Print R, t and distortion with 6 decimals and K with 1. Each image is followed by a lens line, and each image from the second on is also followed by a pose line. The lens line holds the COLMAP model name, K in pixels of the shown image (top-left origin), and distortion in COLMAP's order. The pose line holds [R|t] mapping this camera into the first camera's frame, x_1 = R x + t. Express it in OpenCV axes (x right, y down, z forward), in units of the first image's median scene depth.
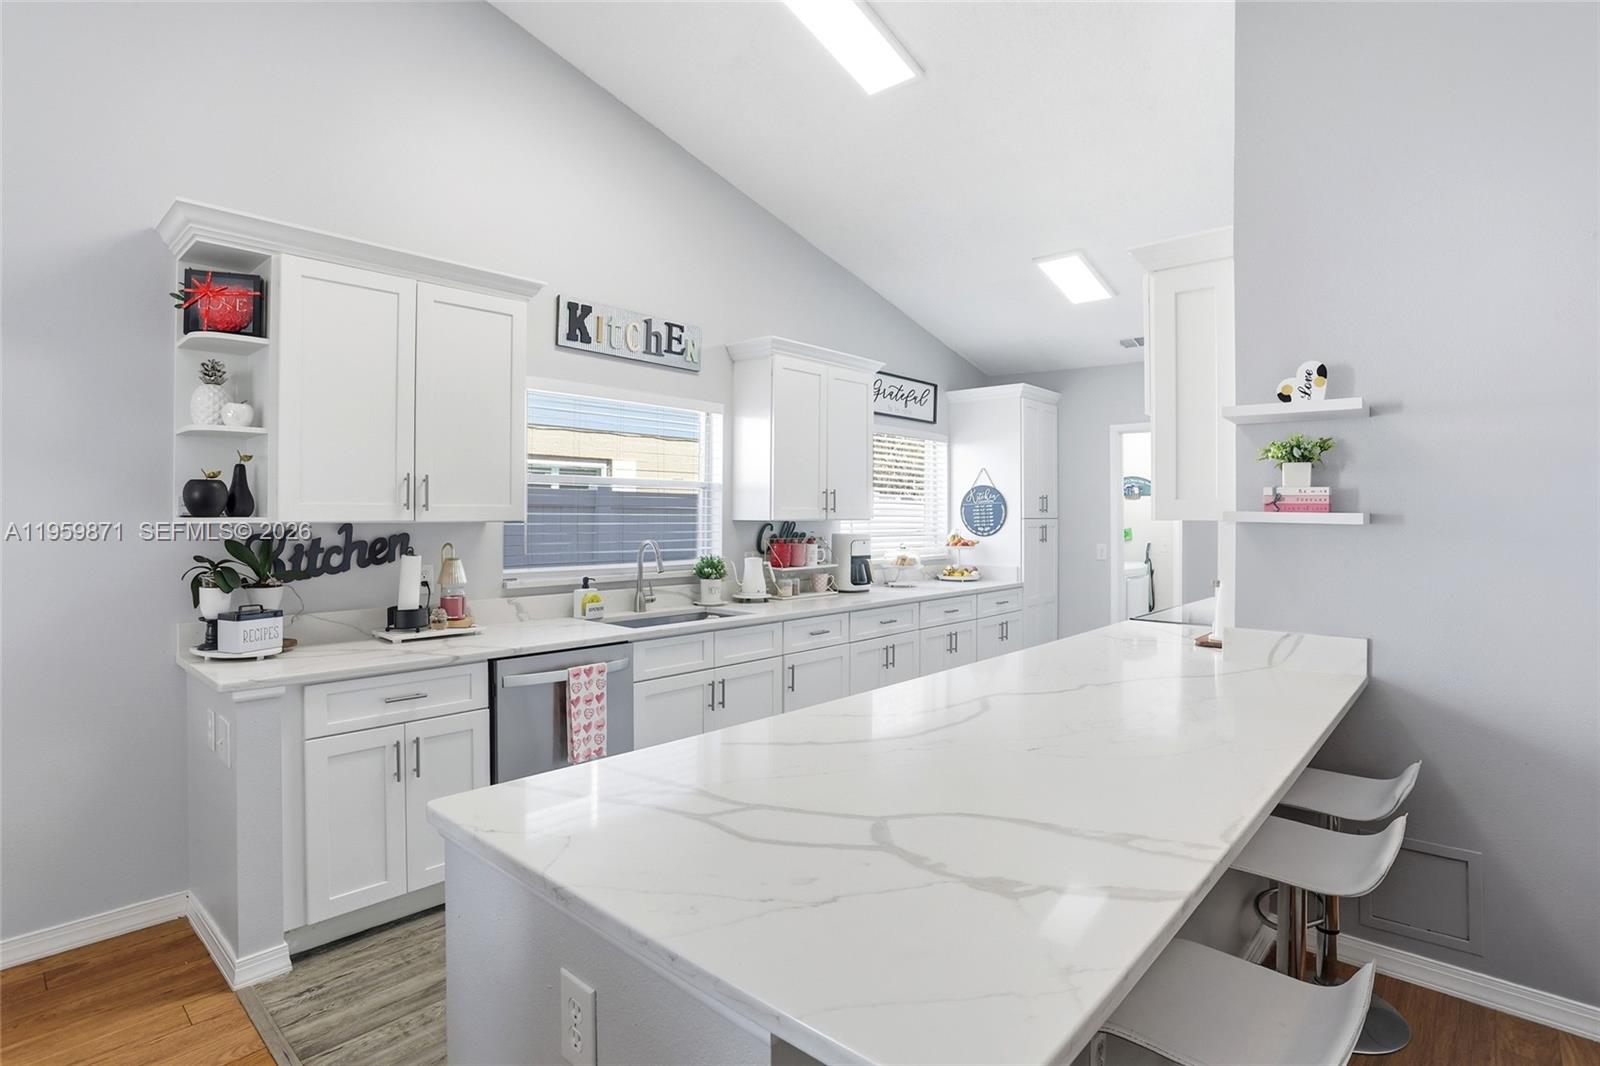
lens RADIAL K [[789.4, 0, 799.1], [0, 789.4, 517.5], [0, 0, 1]] dist [-0.037266, 0.011289]
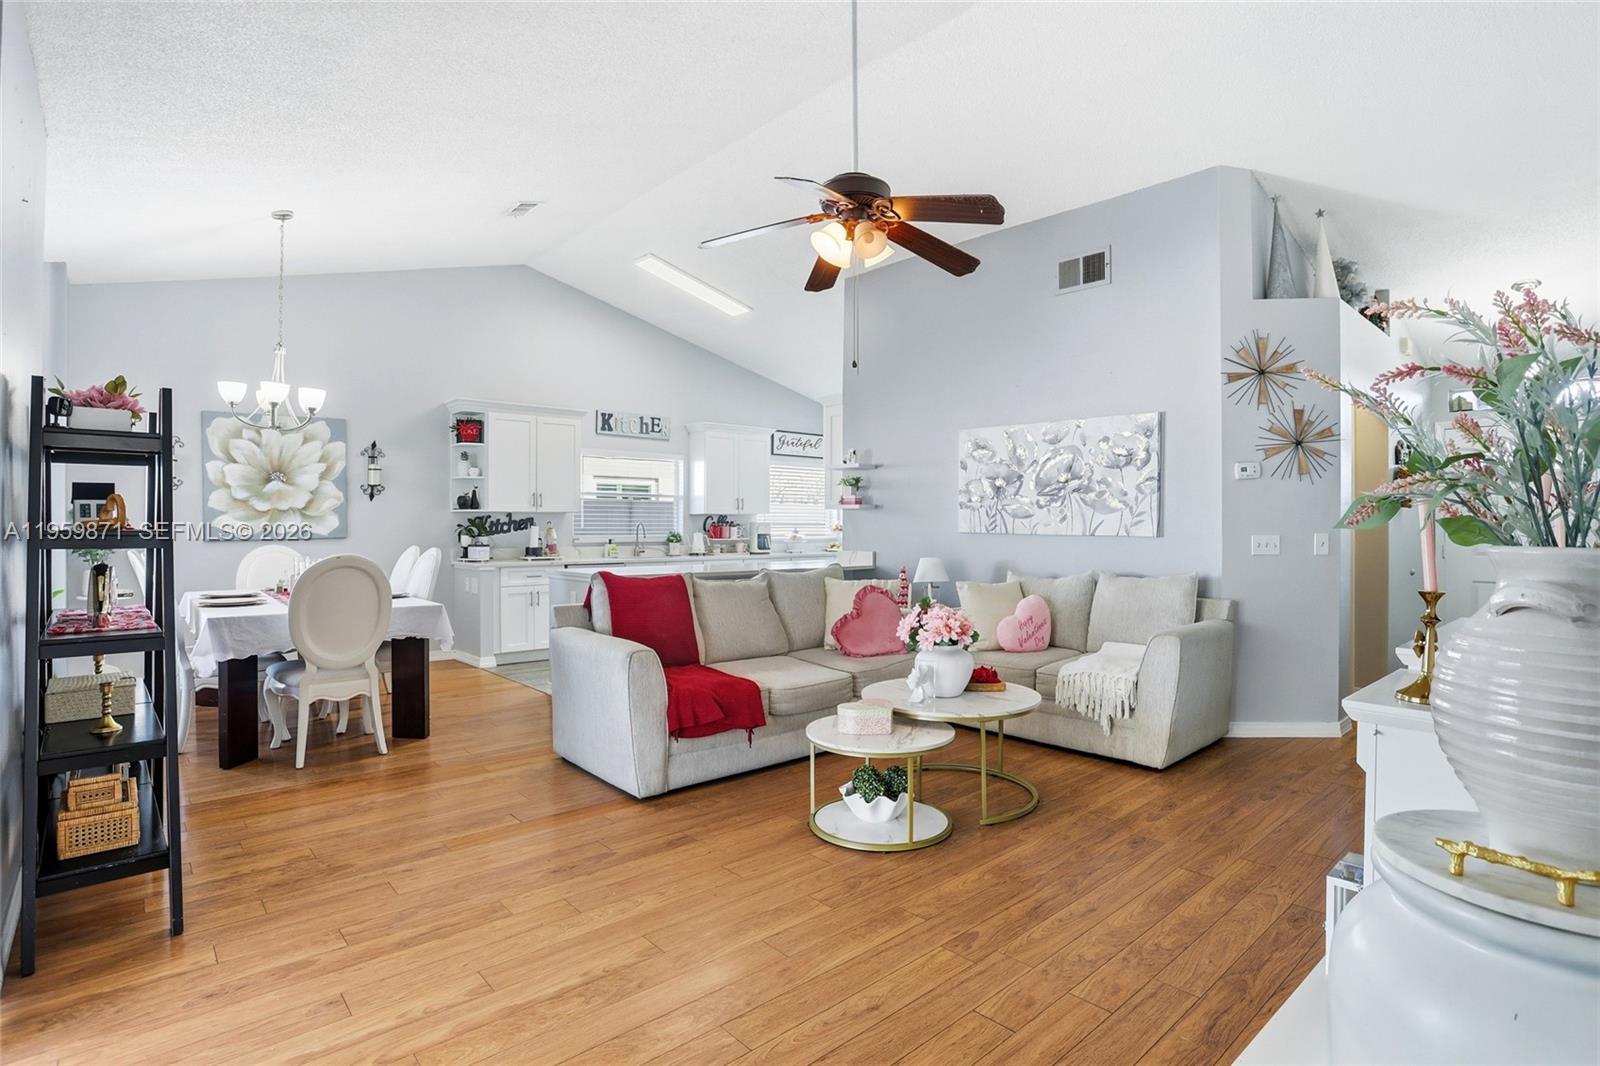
lens RADIAL K [[789.4, 0, 803.4], [0, 789.4, 534.2], [0, 0, 1]] dist [-0.037266, 0.011289]
pose [[0.993611, -0.001816, -0.112847, 0.508347], [0.002719, 0.999965, 0.007851, 0.047037], [0.112829, -0.008108, 0.993581, -1.110975]]
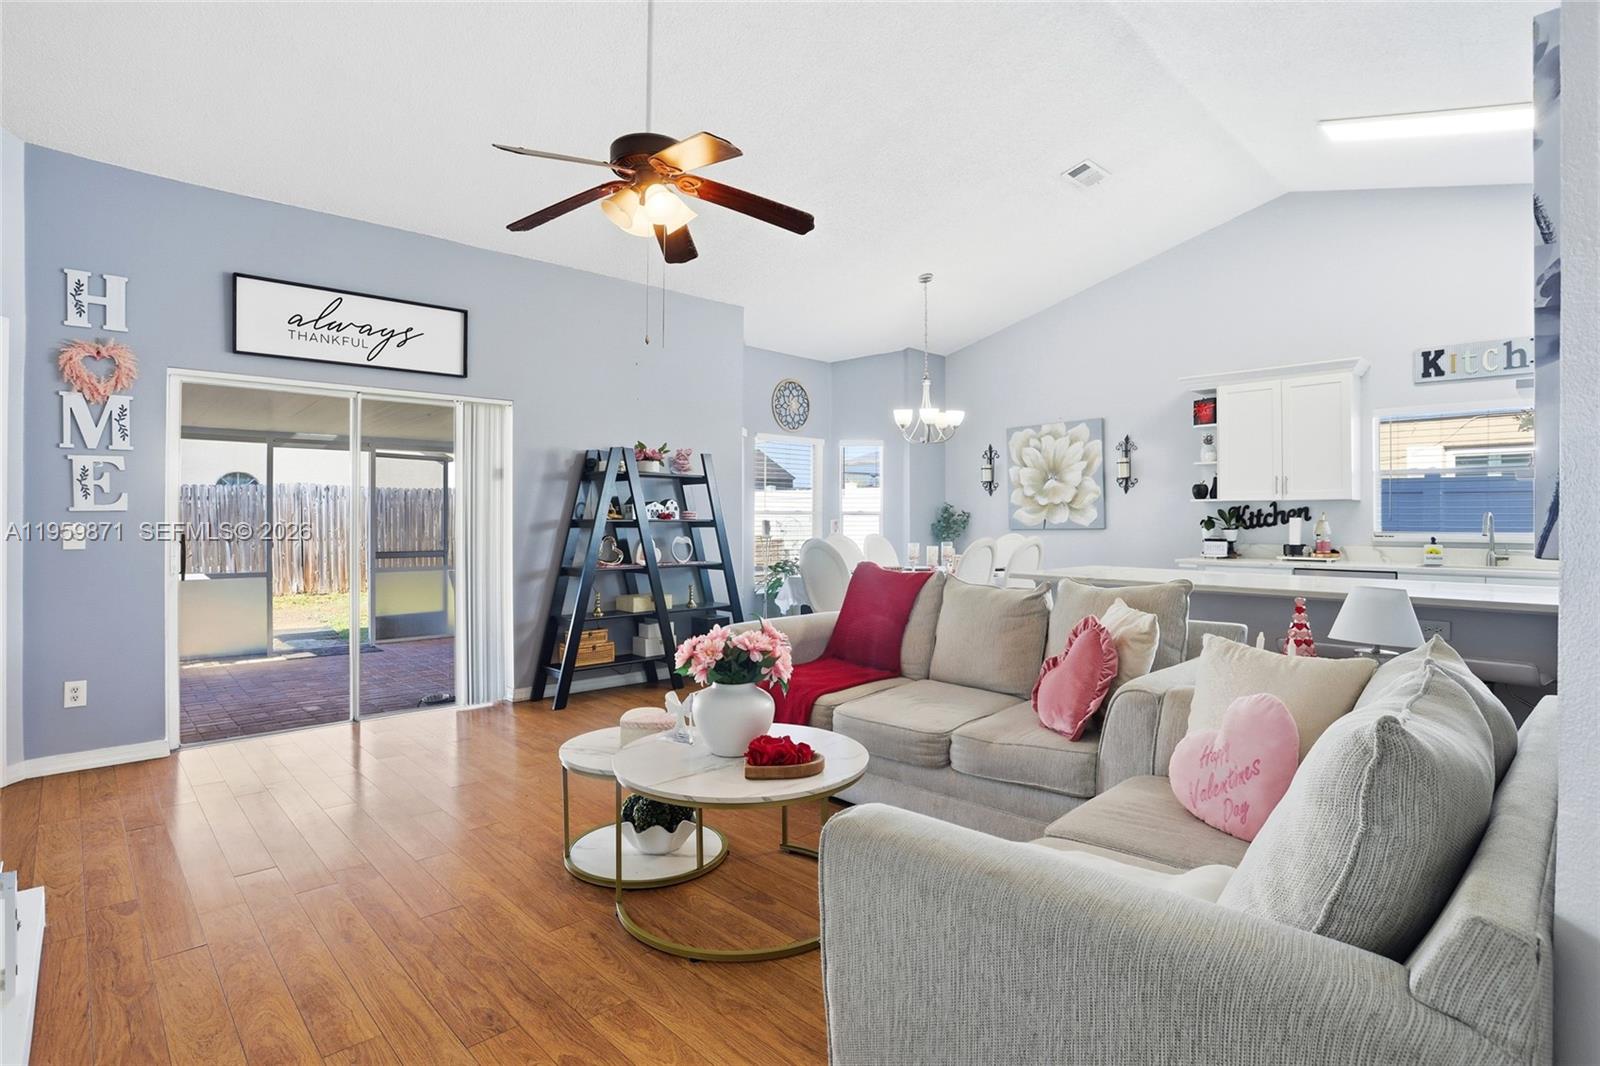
lens RADIAL K [[789.4, 0, 813.1], [0, 789.4, 518.7], [0, 0, 1]] dist [-0.037266, 0.011289]
pose [[-0.053389, -0.001834, -0.998572, 1.226346], [-0.004253, 0.999990, -0.001609, 0.048287], [0.998565, 0.004161, -0.053396, -0.073233]]
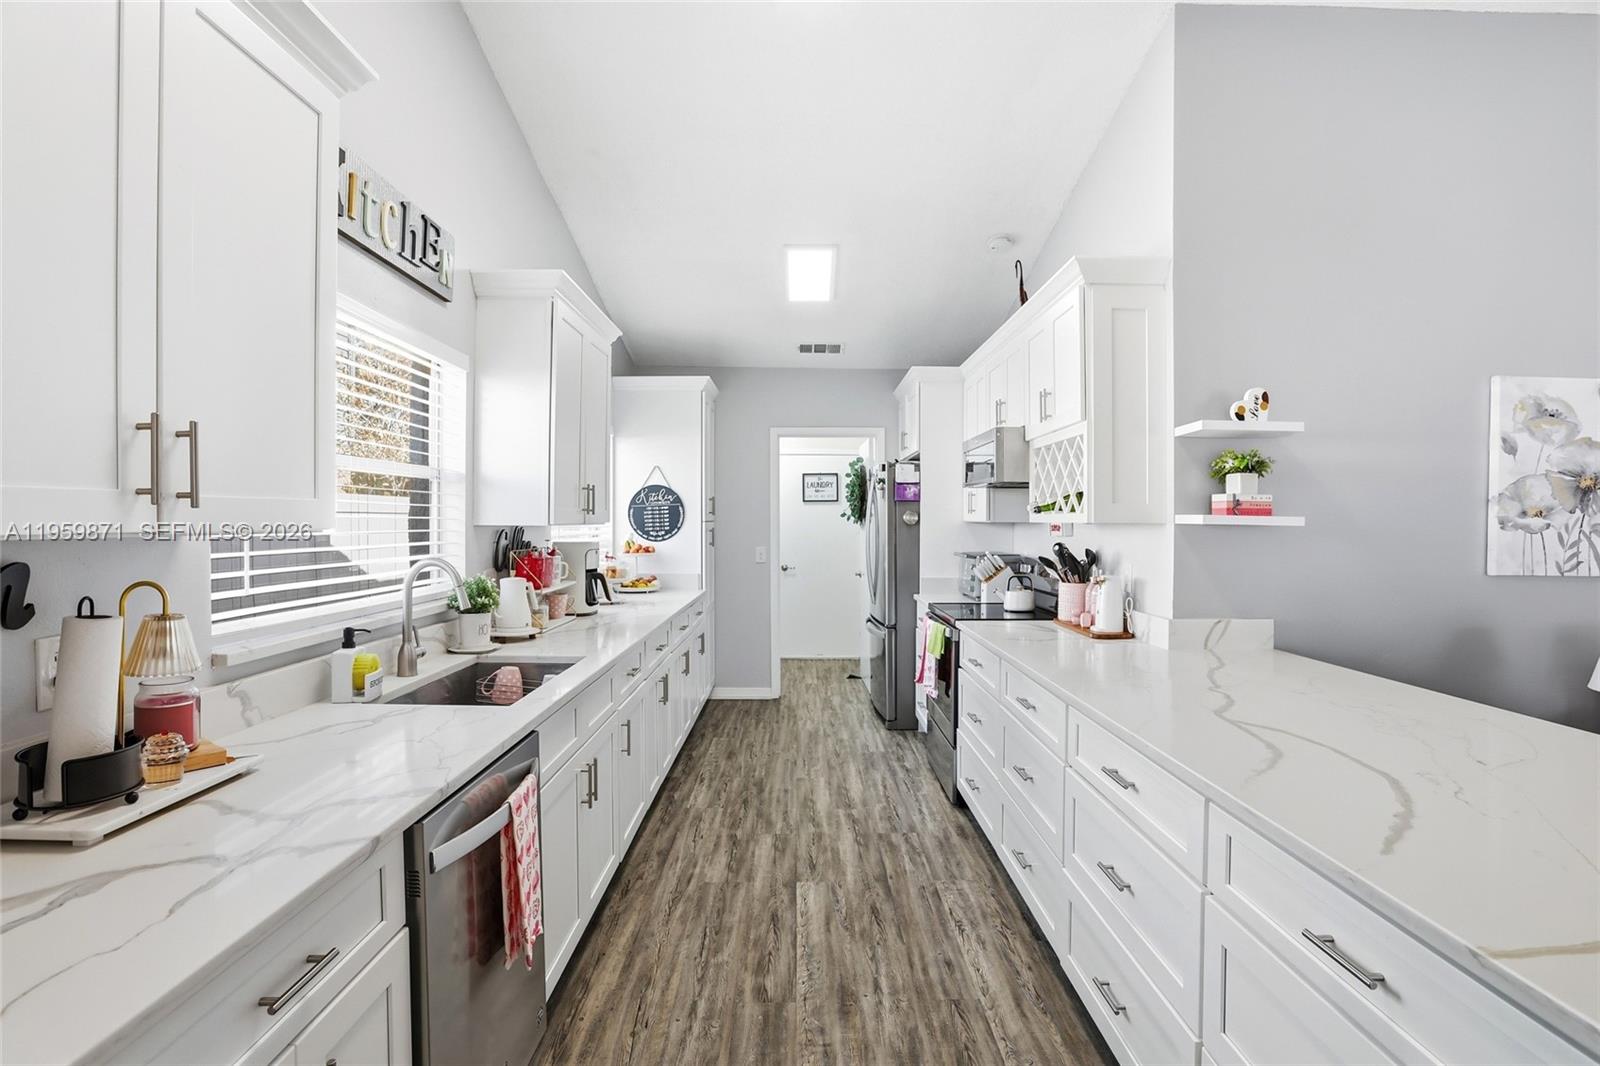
lens RADIAL K [[789.4, 0, 794.3], [0, 789.4, 522.1], [0, 0, 1]] dist [-0.037266, 0.011289]
pose [[0.744369, -0.004255, 0.667755, -0.407489], [0.002215, 0.999990, 0.003902, -0.002122], [-0.667764, -0.001425, 0.744371, 0.366016]]
